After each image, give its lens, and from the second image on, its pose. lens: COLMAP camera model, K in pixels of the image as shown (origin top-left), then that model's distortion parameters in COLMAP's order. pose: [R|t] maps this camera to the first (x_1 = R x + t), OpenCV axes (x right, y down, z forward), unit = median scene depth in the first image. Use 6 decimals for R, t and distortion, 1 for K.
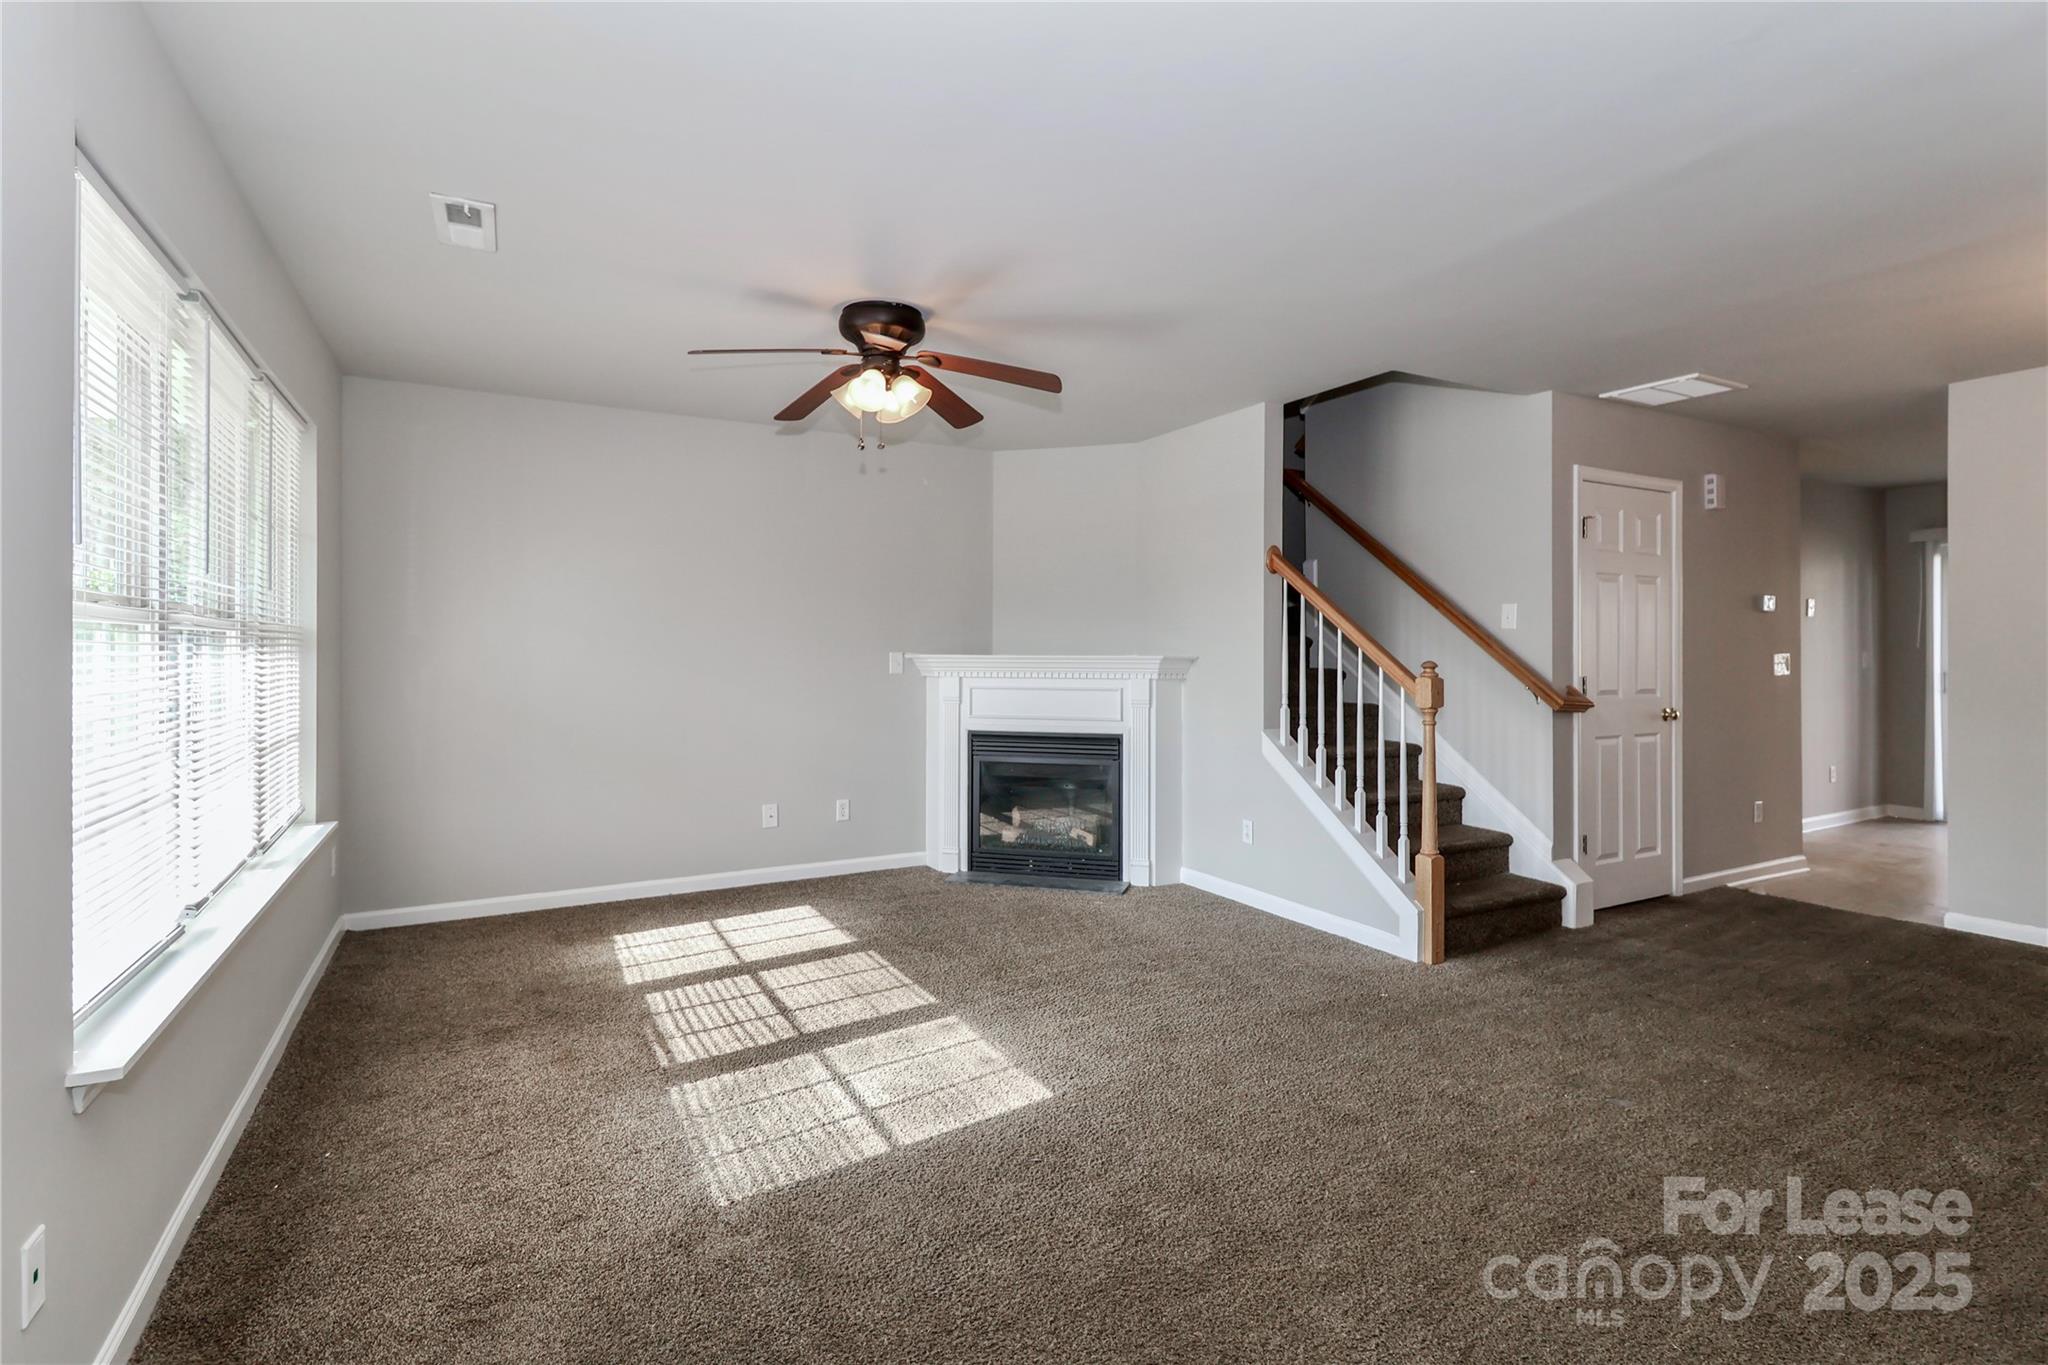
lens RADIAL K [[986.3, 0, 1022.0], [0, 986.3, 650.5], [0, 0, 1]] dist [0.015108, -0.001021]
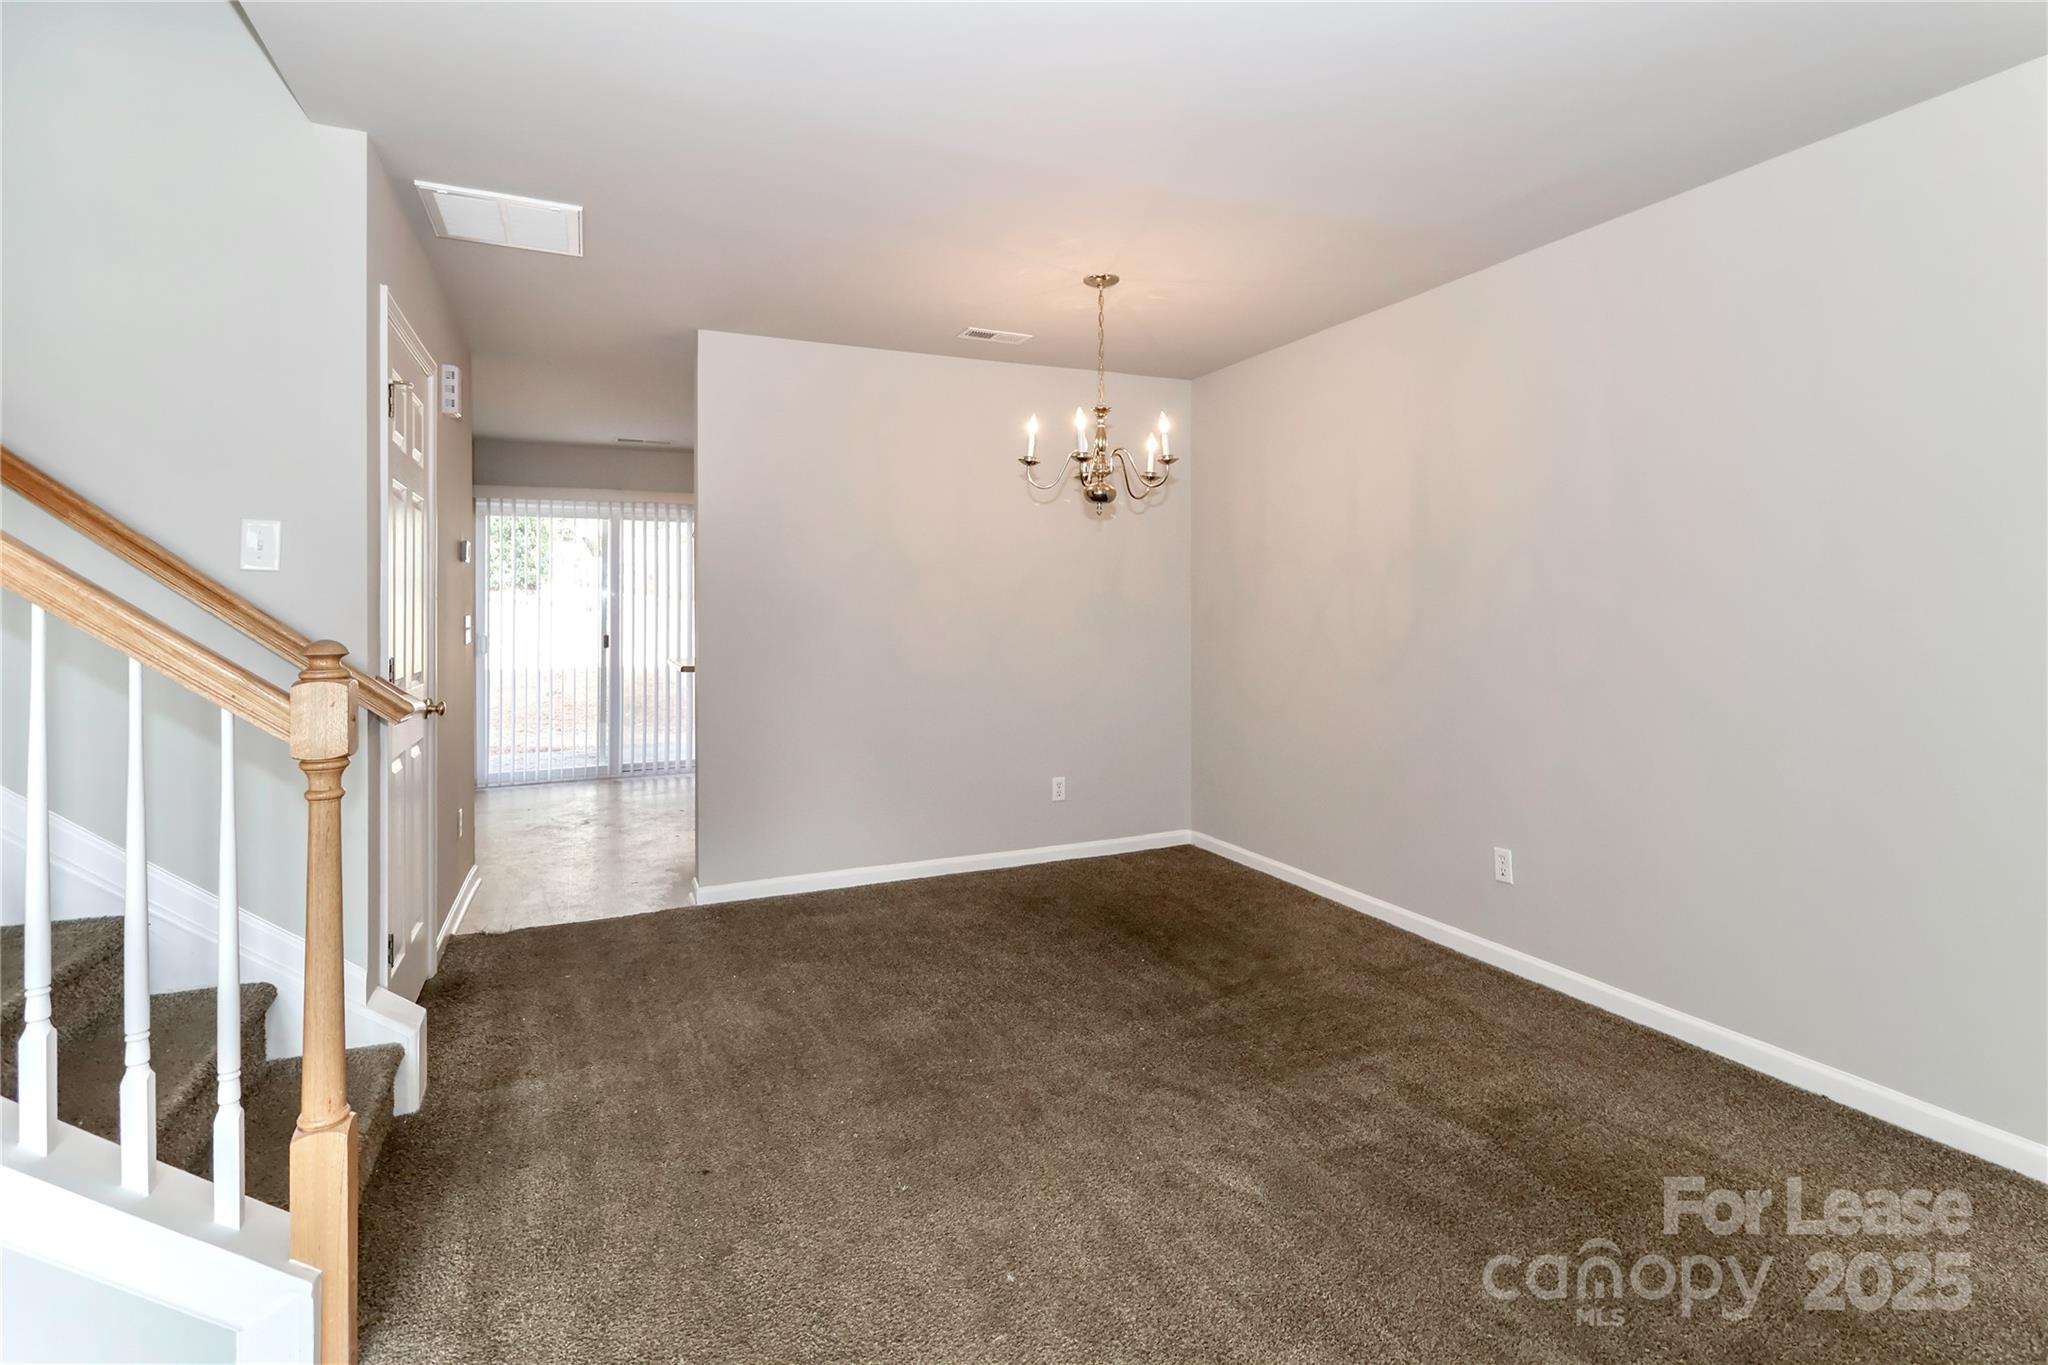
lens RADIAL K [[958.0, 0, 1027.9], [0, 958.0, 622.1], [0, 0, 1]] dist [0.028339, -0.025044]
pose [[0.091855, -0.012562, 0.995693, 0.046040], [0.006935, 0.999904, 0.011976, 0.000868], [-0.995748, 0.005805, 0.091933, 0.583797]]
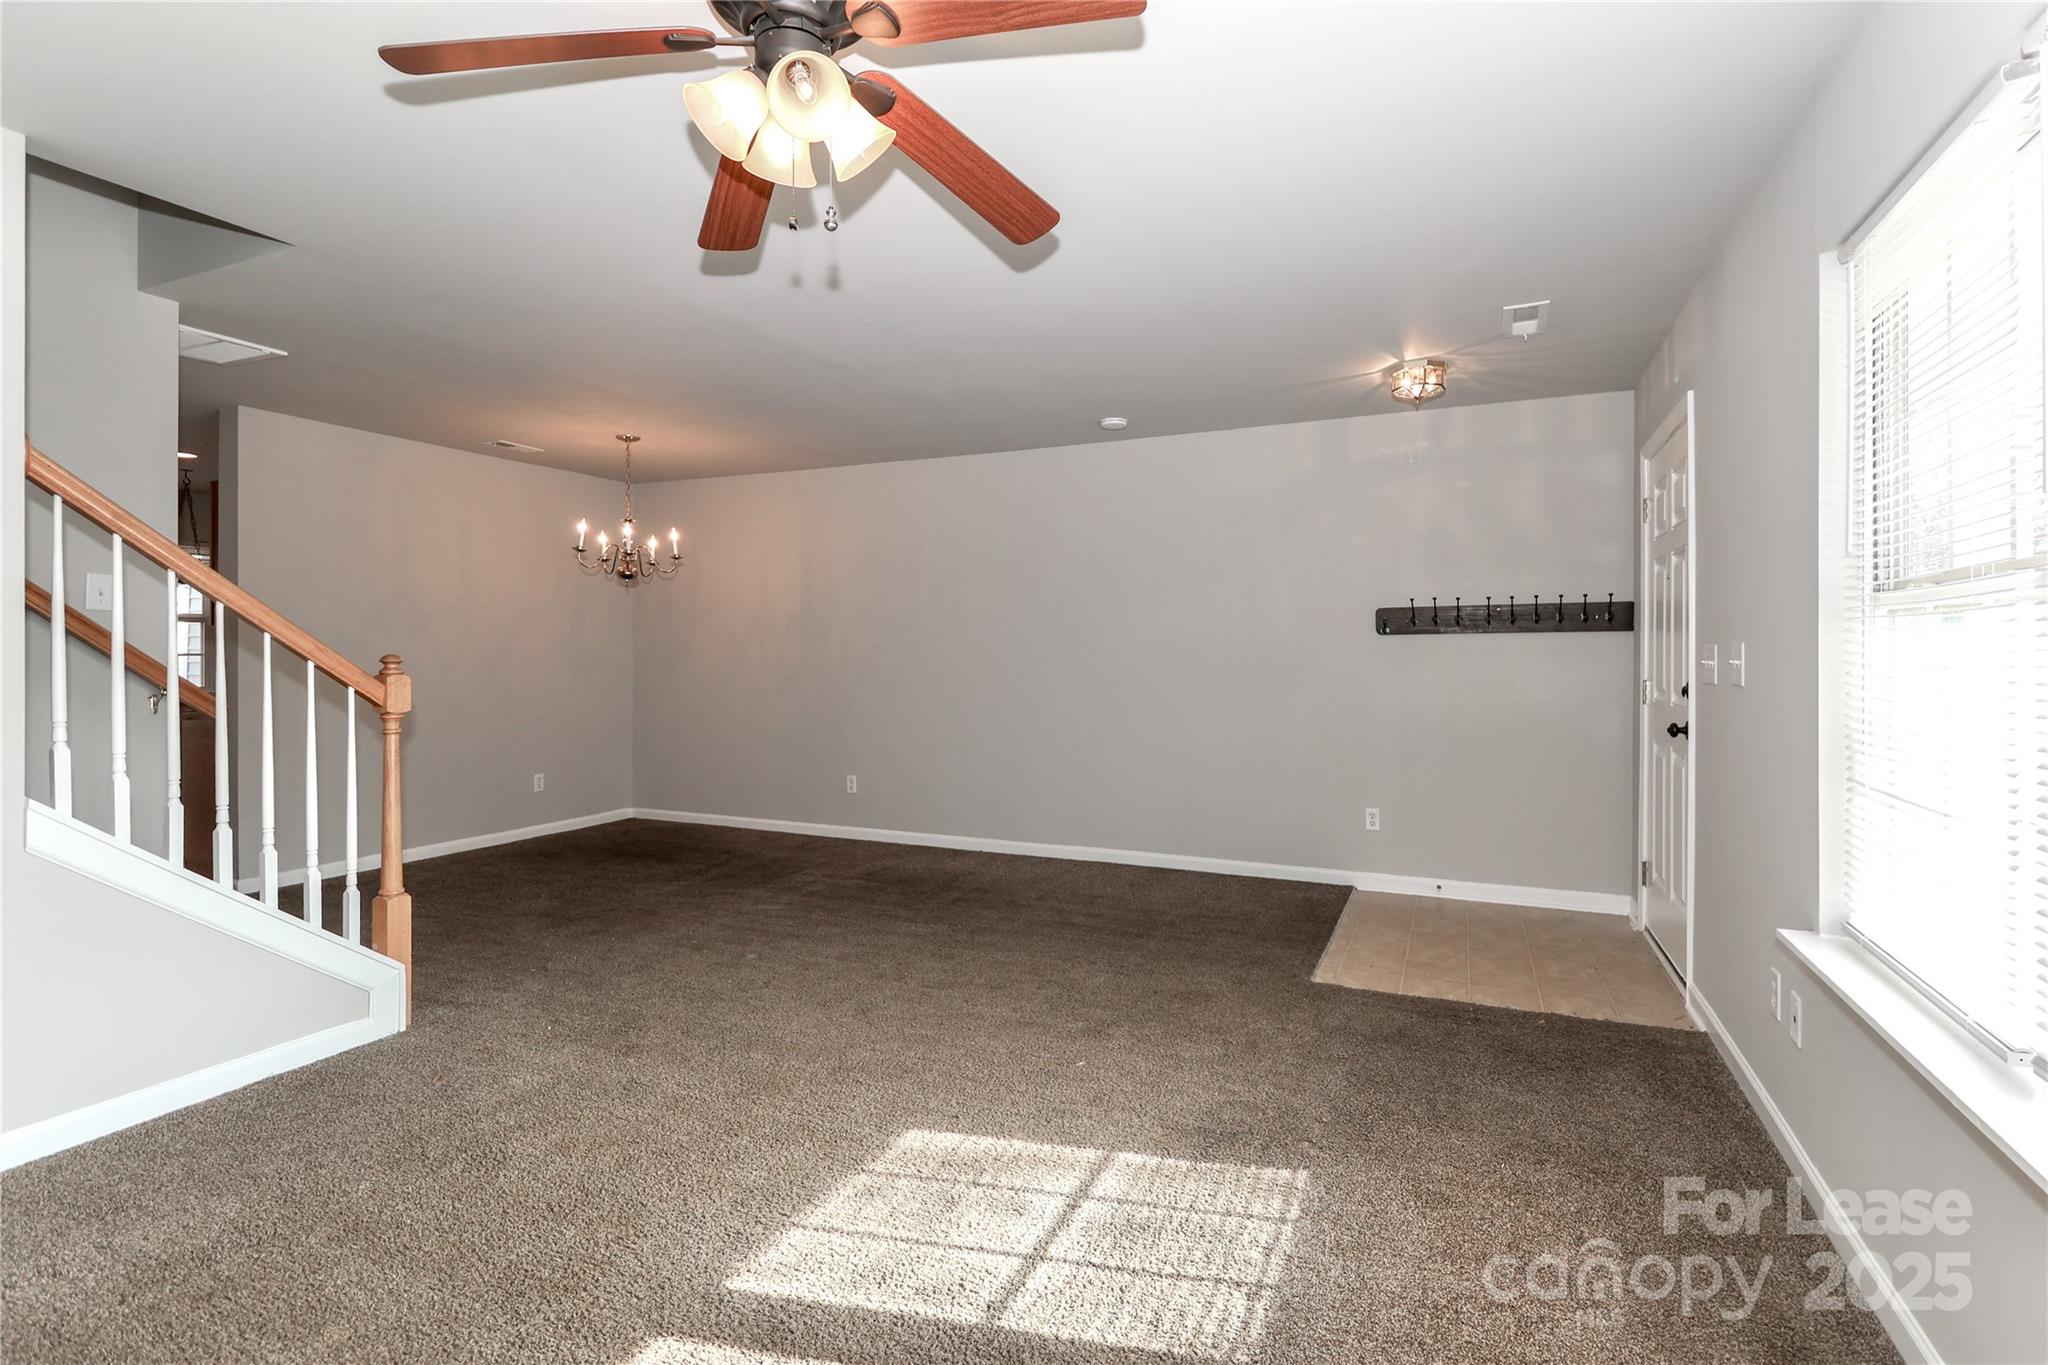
lens RADIAL K [[977.9, 0, 1055.7], [0, 977.9, 643.9], [0, 0, 1]] dist [0.000510, -0.001406]
pose [[-0.612075, 0.008247, 0.790757, -0.478536], [-0.001228, 0.999935, -0.011379, 0.009501], [-0.790799, -0.007936, -0.612025, 0.916593]]
